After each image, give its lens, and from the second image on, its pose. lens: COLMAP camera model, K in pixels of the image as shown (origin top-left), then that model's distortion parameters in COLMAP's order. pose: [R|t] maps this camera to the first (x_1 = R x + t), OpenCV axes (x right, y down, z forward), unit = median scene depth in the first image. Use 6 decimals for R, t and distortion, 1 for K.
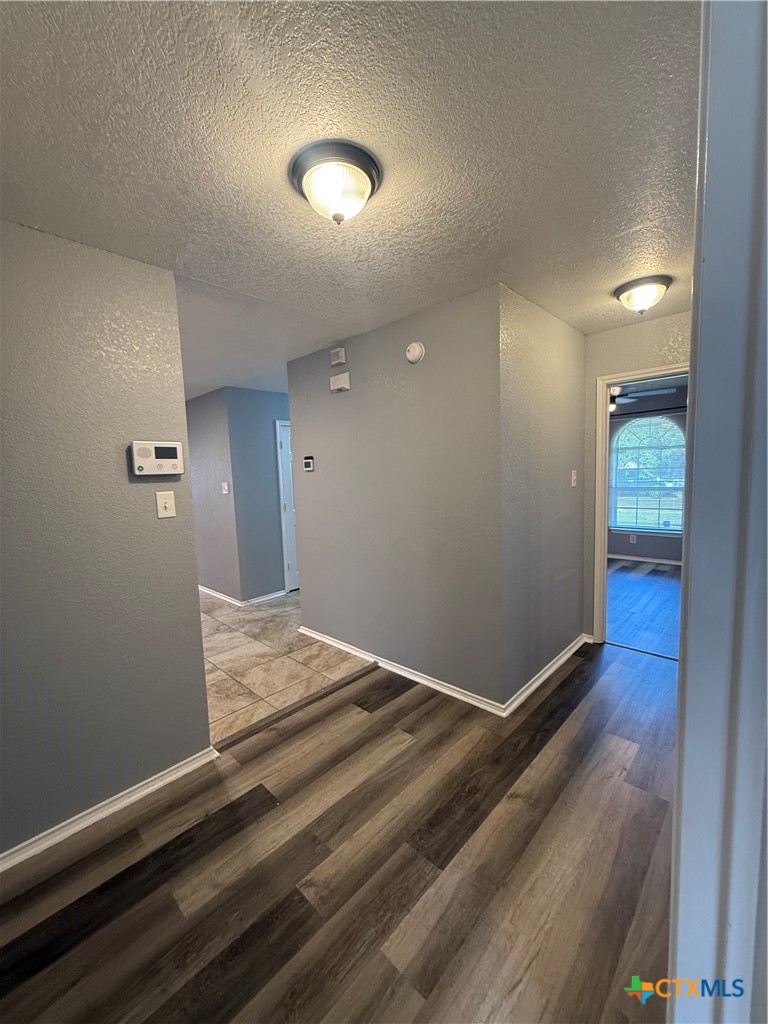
lens RADIAL K [[408.8, 0, 384.4], [0, 408.8, 509.4], [0, 0, 1]] dist [0.000682, 0.000776]
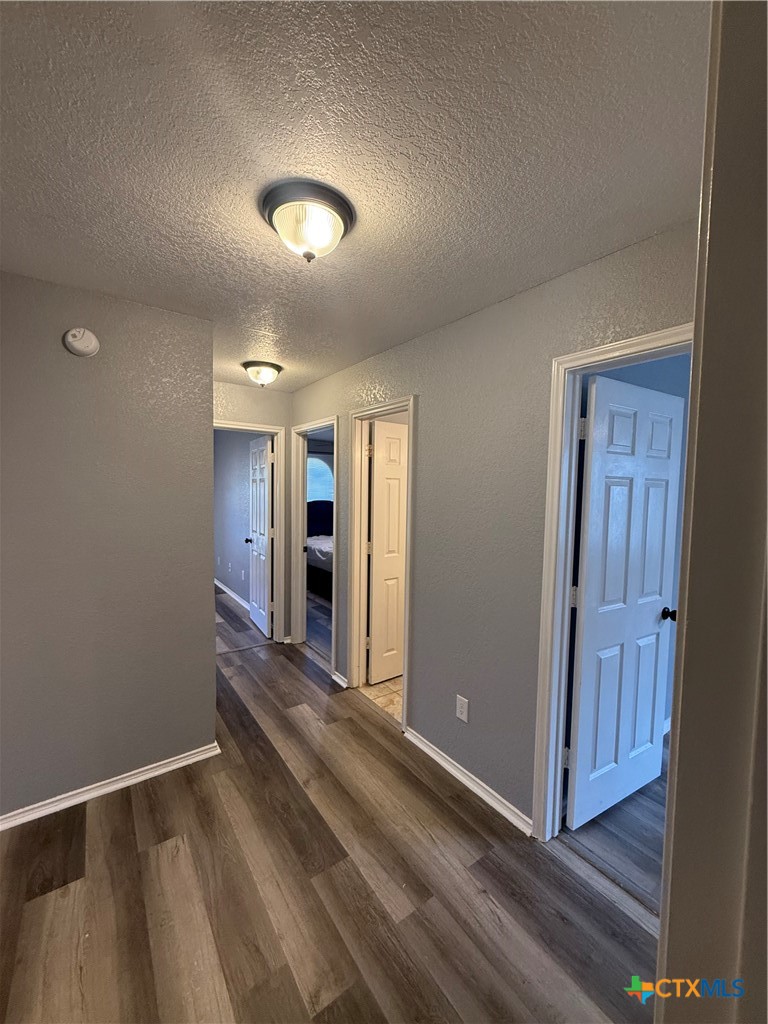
lens RADIAL K [[408.8, 0, 384.4], [0, 408.8, 509.4], [0, 0, 1]] dist [0.000682, 0.000776]
pose [[0.188353, -0.014716, 0.981991, -0.889166], [0.069546, 0.997577, 0.001610, -0.079902], [-0.979636, 0.067990, 0.188920, 0.573008]]
